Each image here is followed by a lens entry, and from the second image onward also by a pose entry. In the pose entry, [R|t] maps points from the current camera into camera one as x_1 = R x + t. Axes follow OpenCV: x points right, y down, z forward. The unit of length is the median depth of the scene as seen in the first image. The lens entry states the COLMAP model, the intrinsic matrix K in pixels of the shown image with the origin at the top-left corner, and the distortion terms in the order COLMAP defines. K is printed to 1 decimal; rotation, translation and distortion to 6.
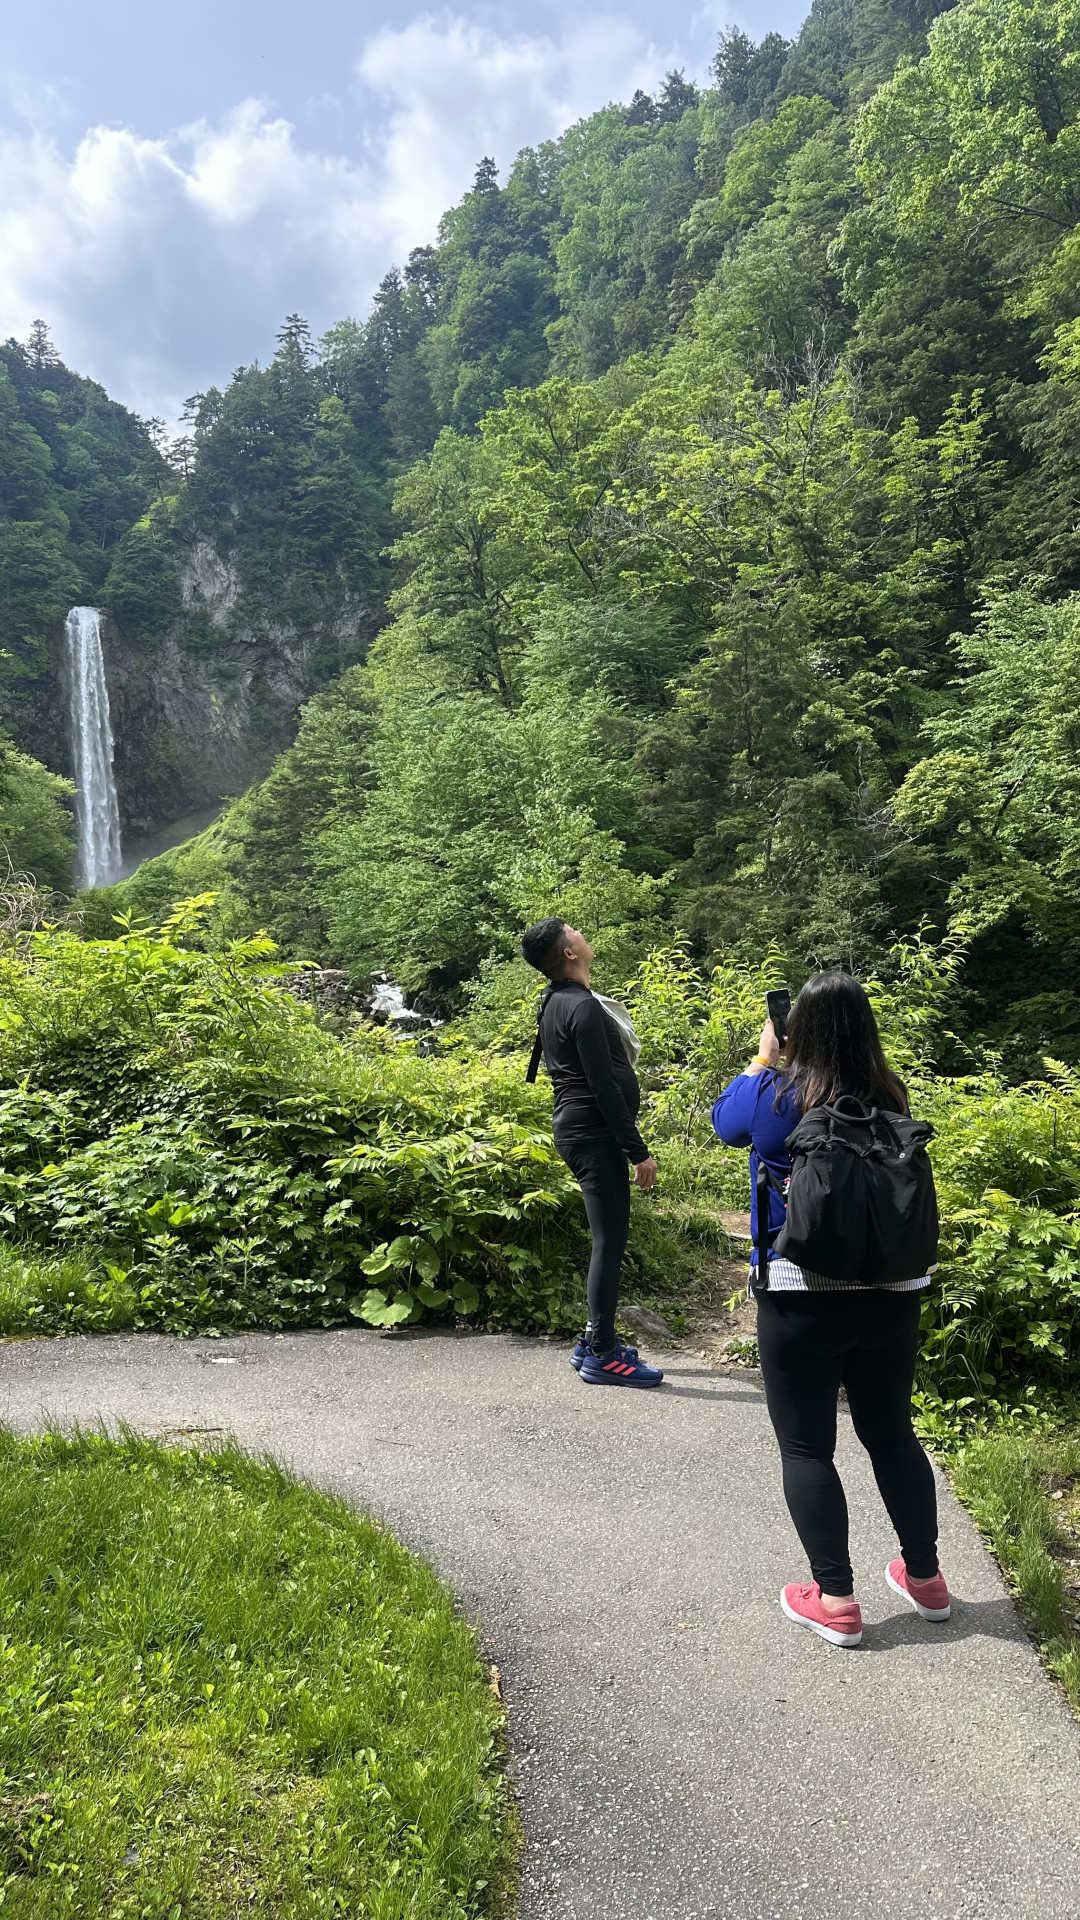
lens RADIAL K [[1349.1, 0, 551.5], [0, 1349.1, 961.9], [0, 0, 1]] dist [0.115357, -0.218574]
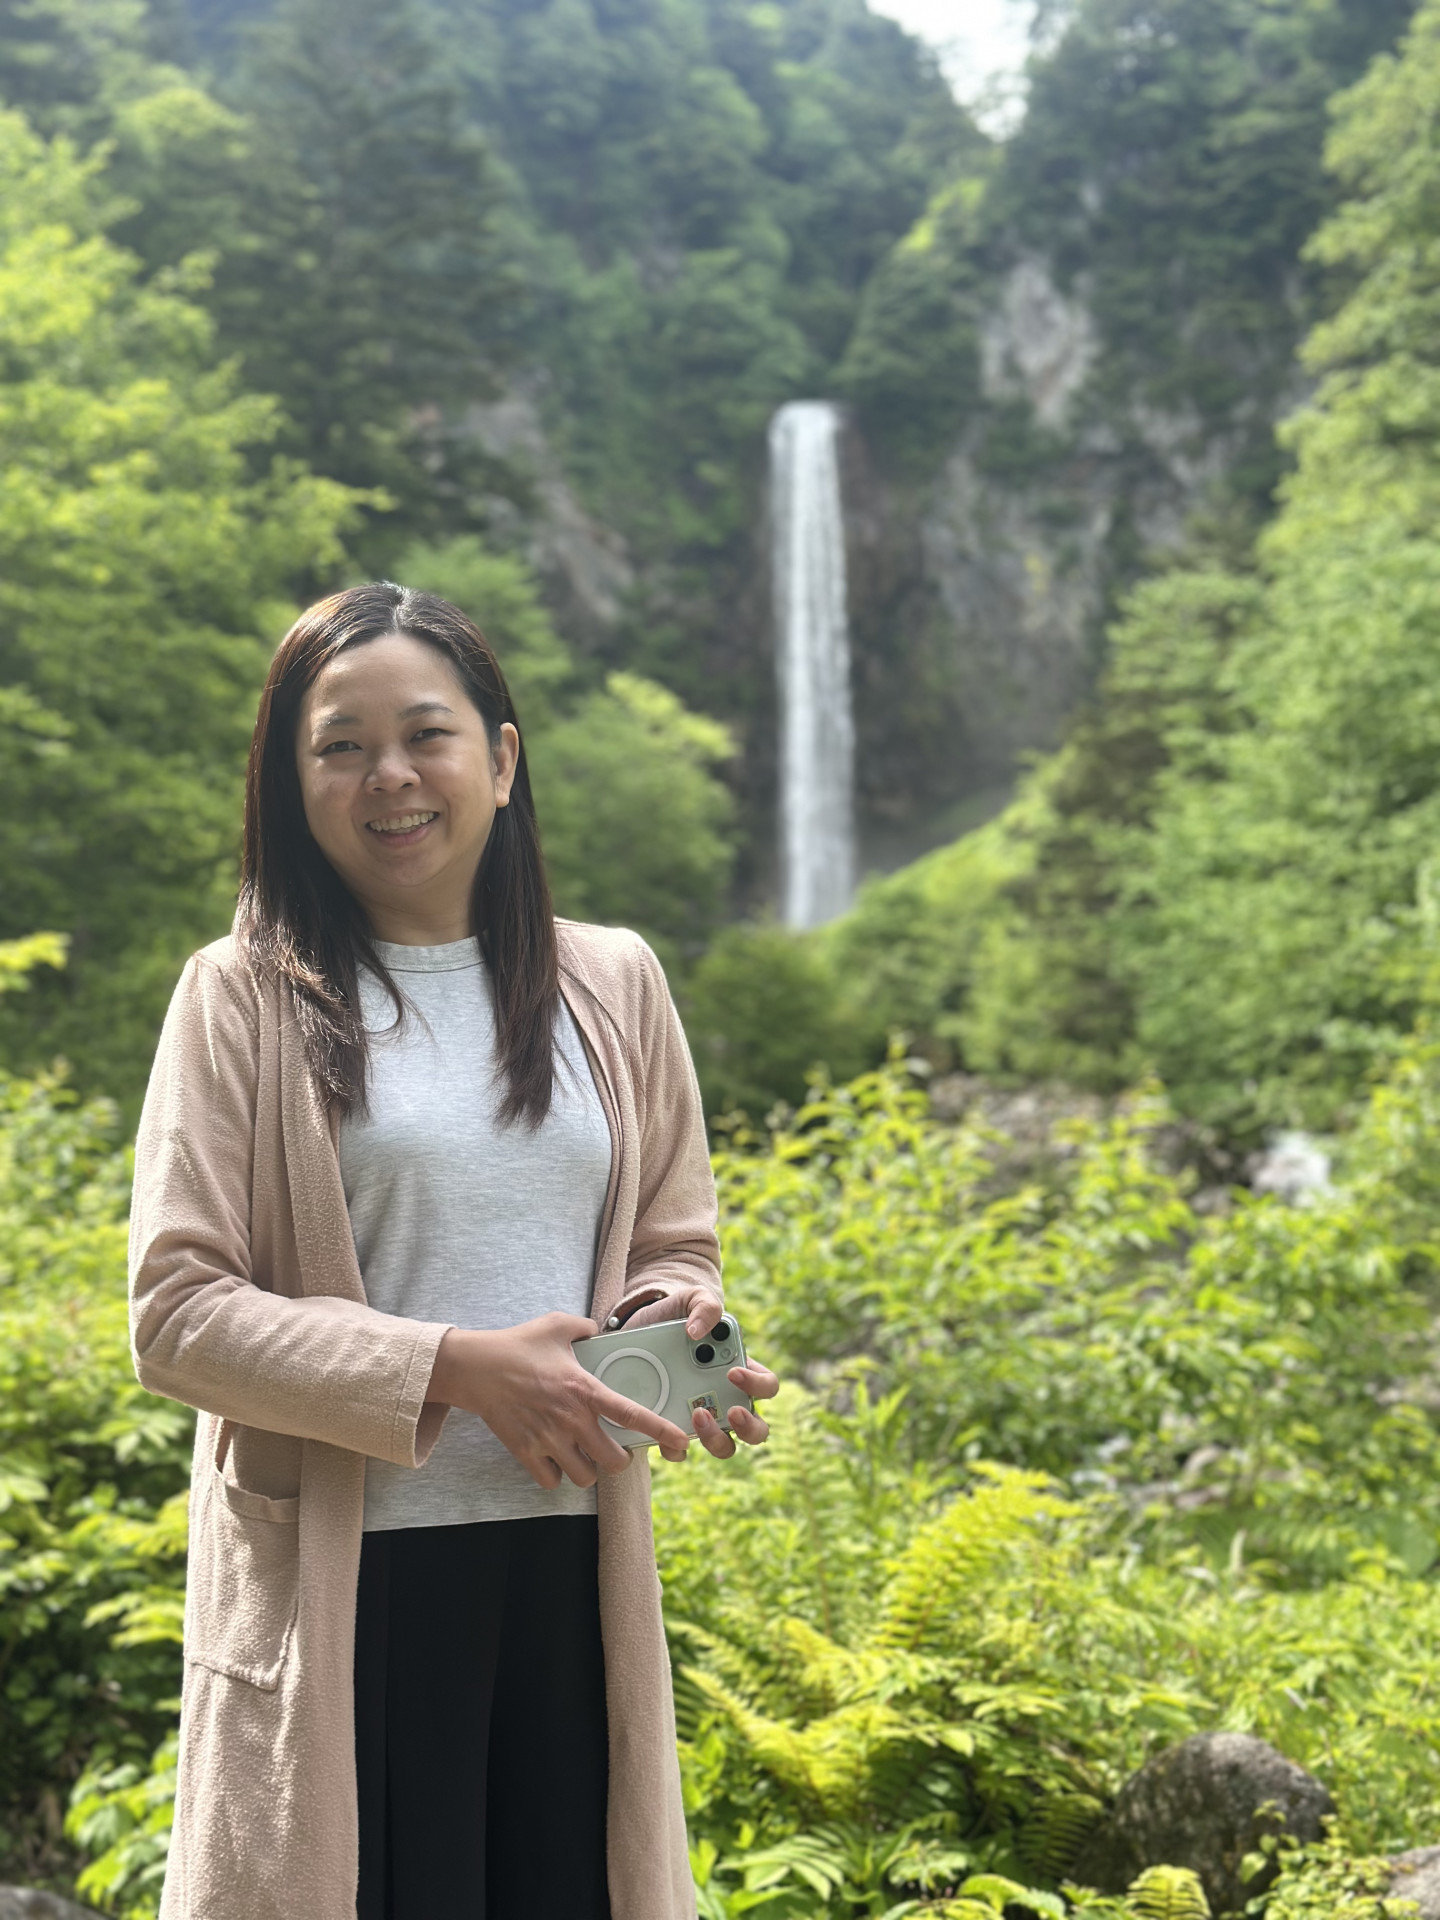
lens RADIAL K [[2694.7, 0, 726.4], [0, 2694.7, 962.5], [0, 0, 1]] dist [0.243706, -0.607524]
pose [[0.934133, 0.017105, -0.356514, 0.012638], [-0.032632, 0.998761, -0.037582, -0.000430], [0.355430, 0.046740, 0.933534, 0.005091]]
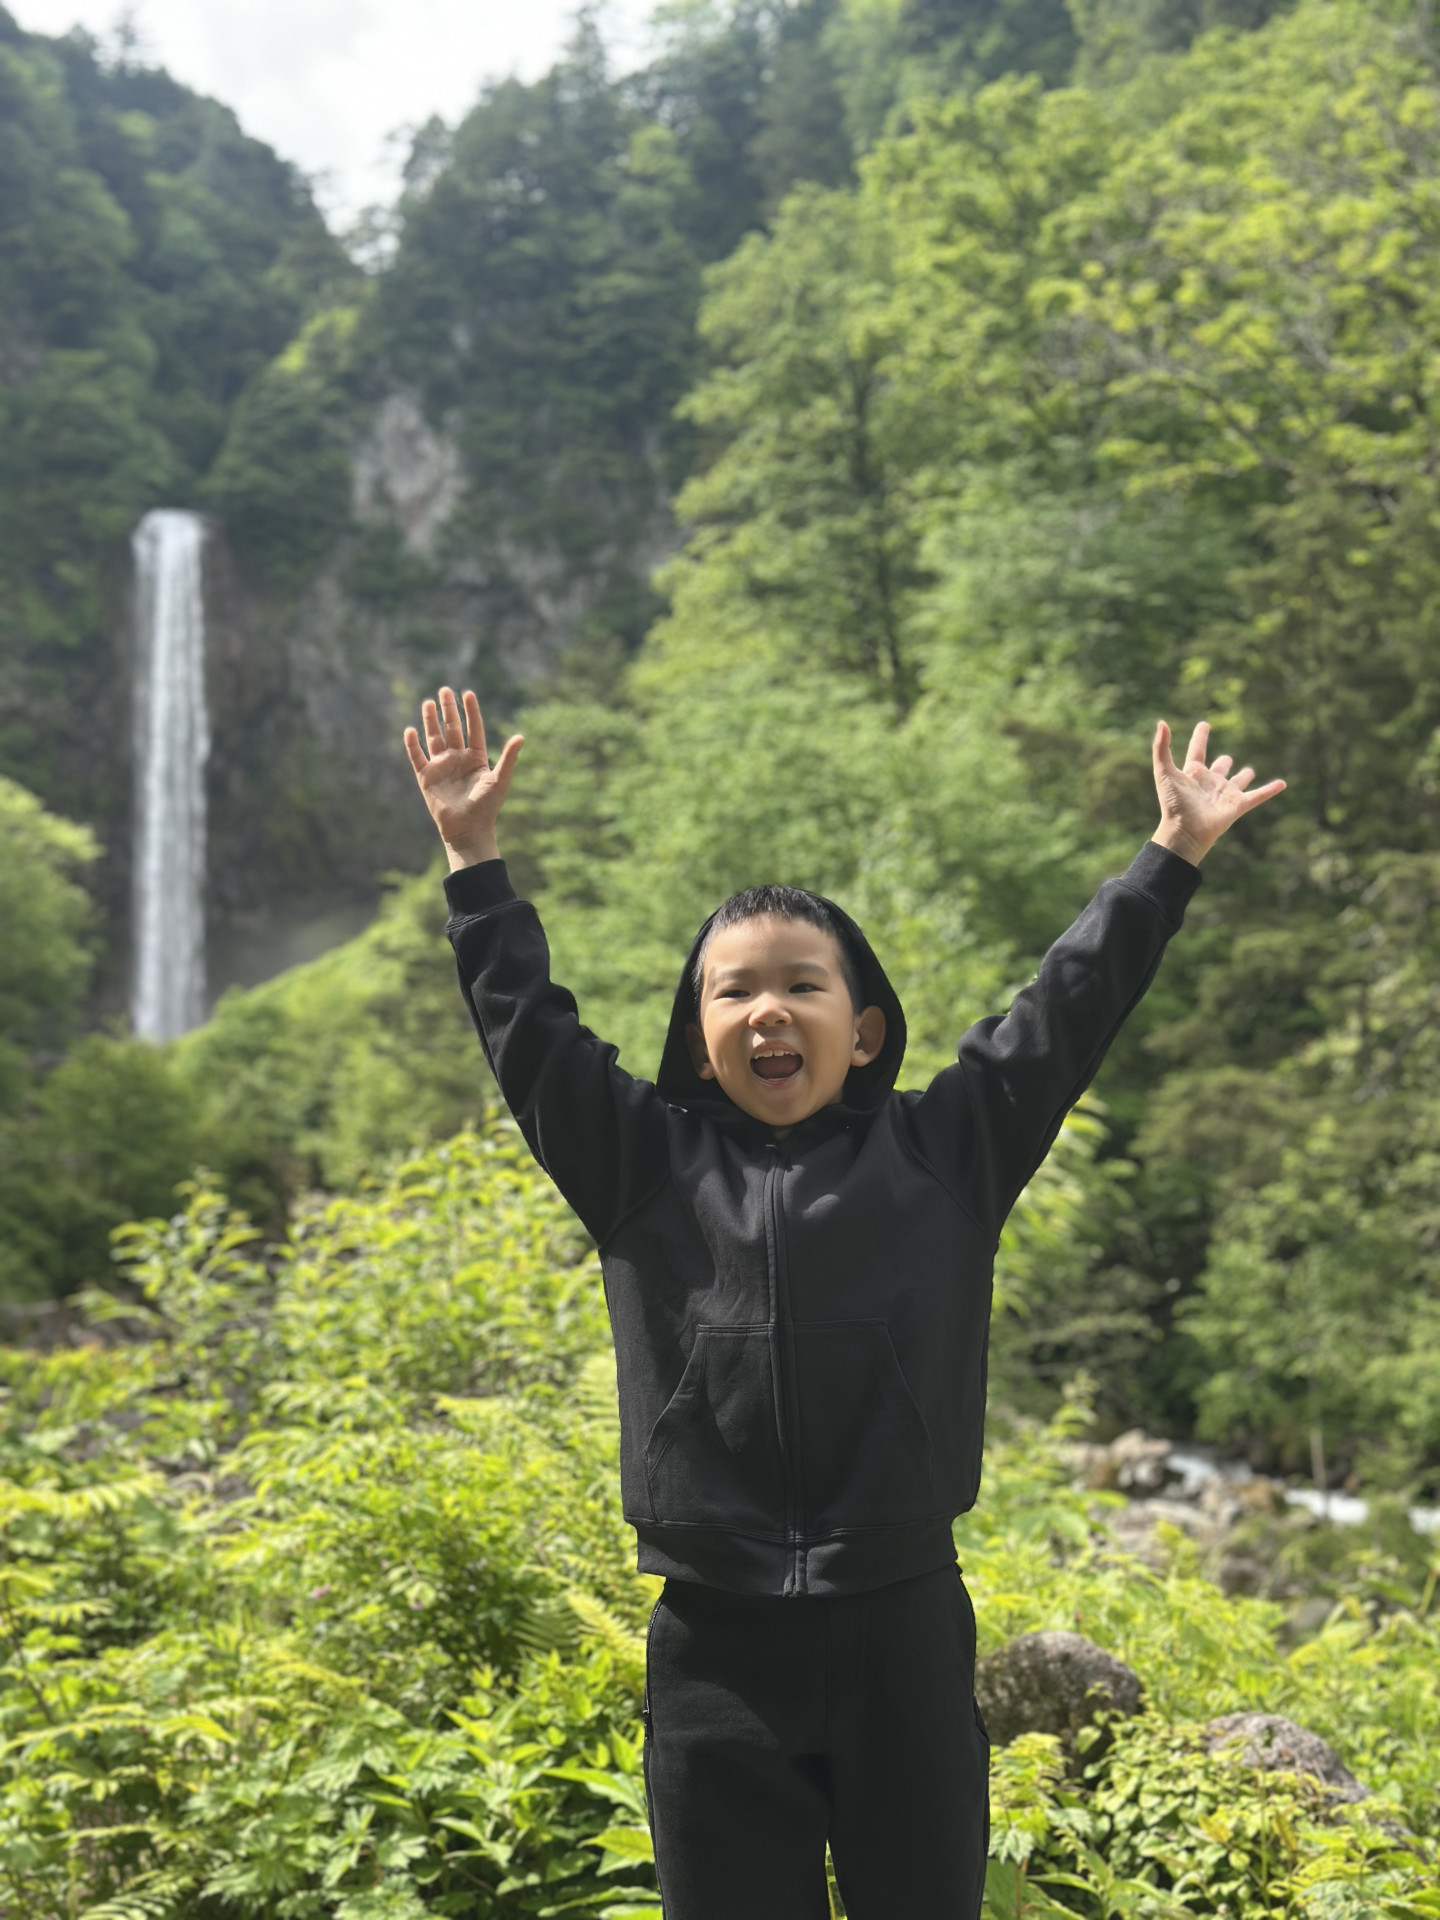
lens RADIAL K [[2692.2, 0, 730.6], [0, 2692.2, 962.1], [0, 0, 1]] dist [0.159479, -0.143224]
pose [[0.991568, 0.035779, -0.124547, 0.010205], [-0.047490, 0.994592, -0.092368, 0.000475], [0.120569, 0.097504, 0.987905, 0.002819]]
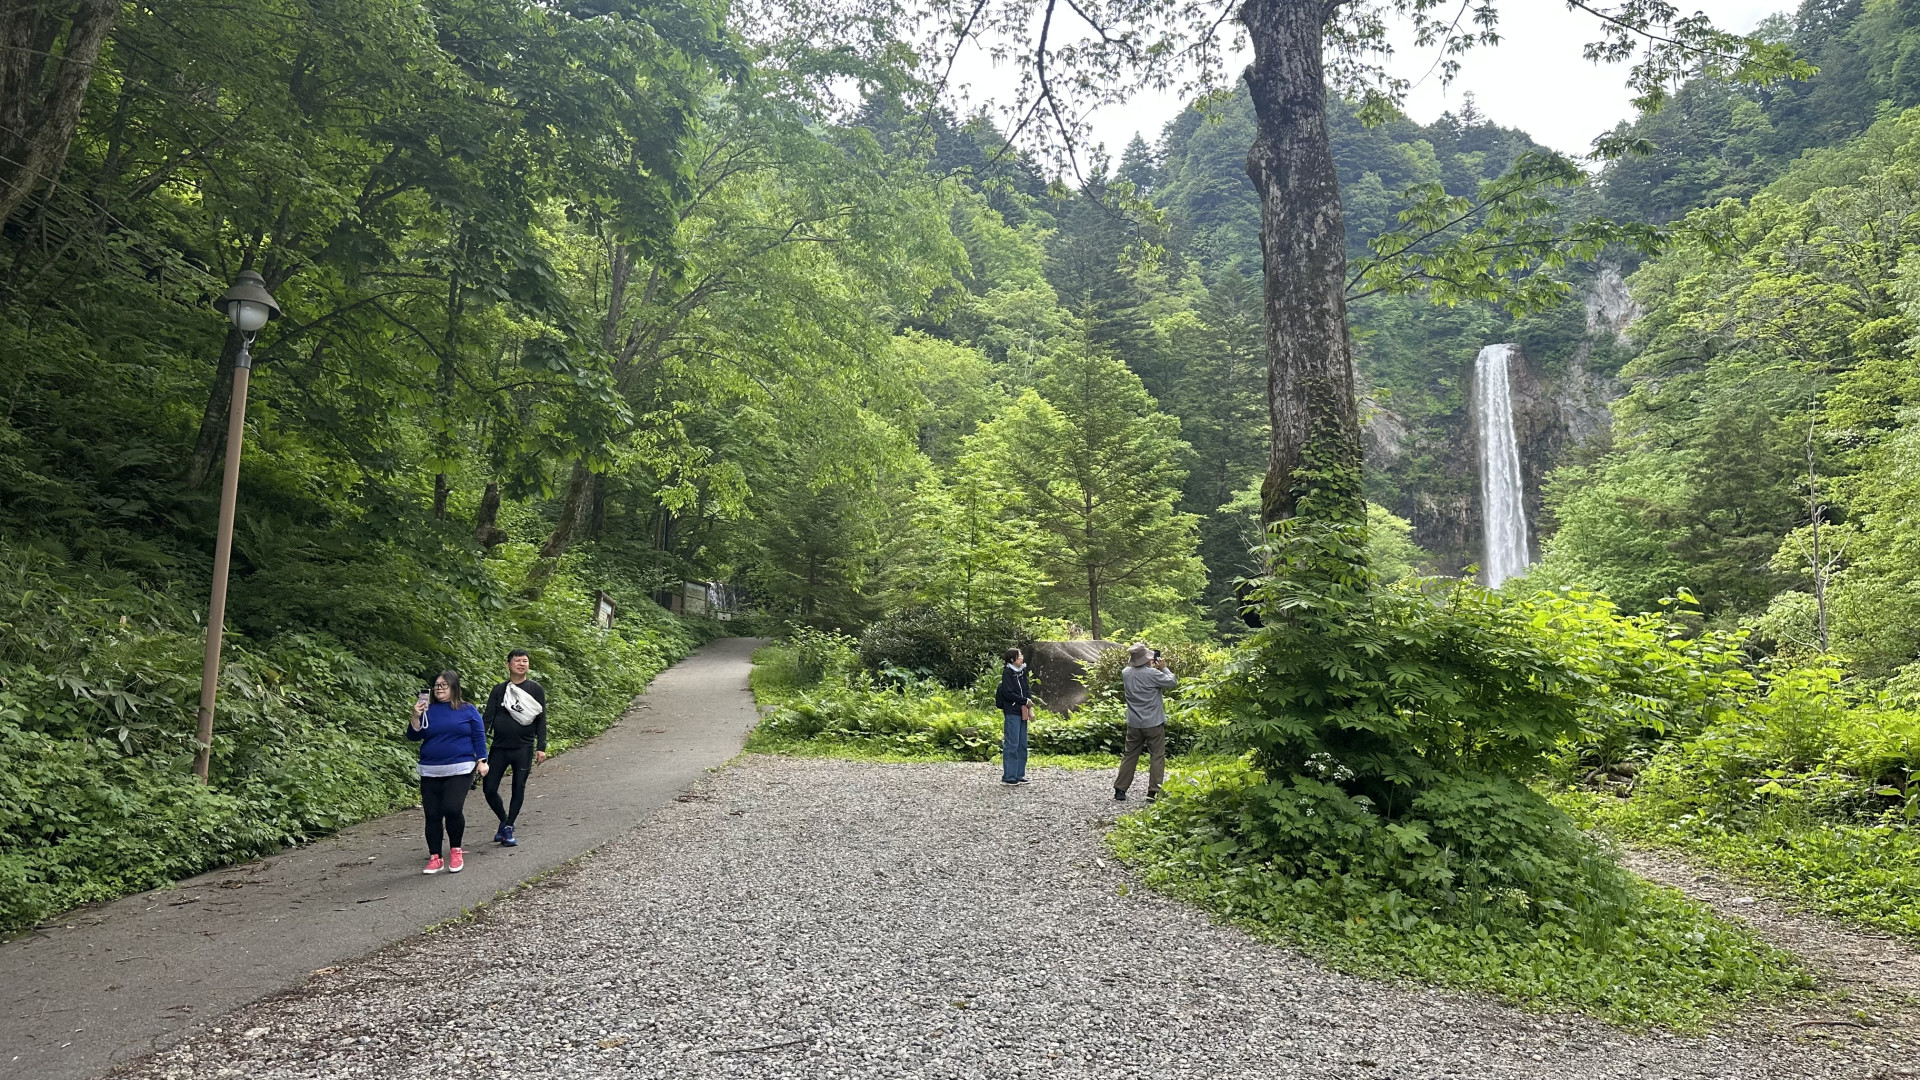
lens RADIAL K [[1349.1, 0, 950.9], [0, 1349.1, 538.6], [0, 0, 1]] dist [0.115357, -0.218574]
pose [[0.730293, -0.036366, -0.682165, 0.091188], [-0.026884, 0.996279, -0.081892, 0.001035], [0.682605, 0.078144, 0.726598, -0.102219]]
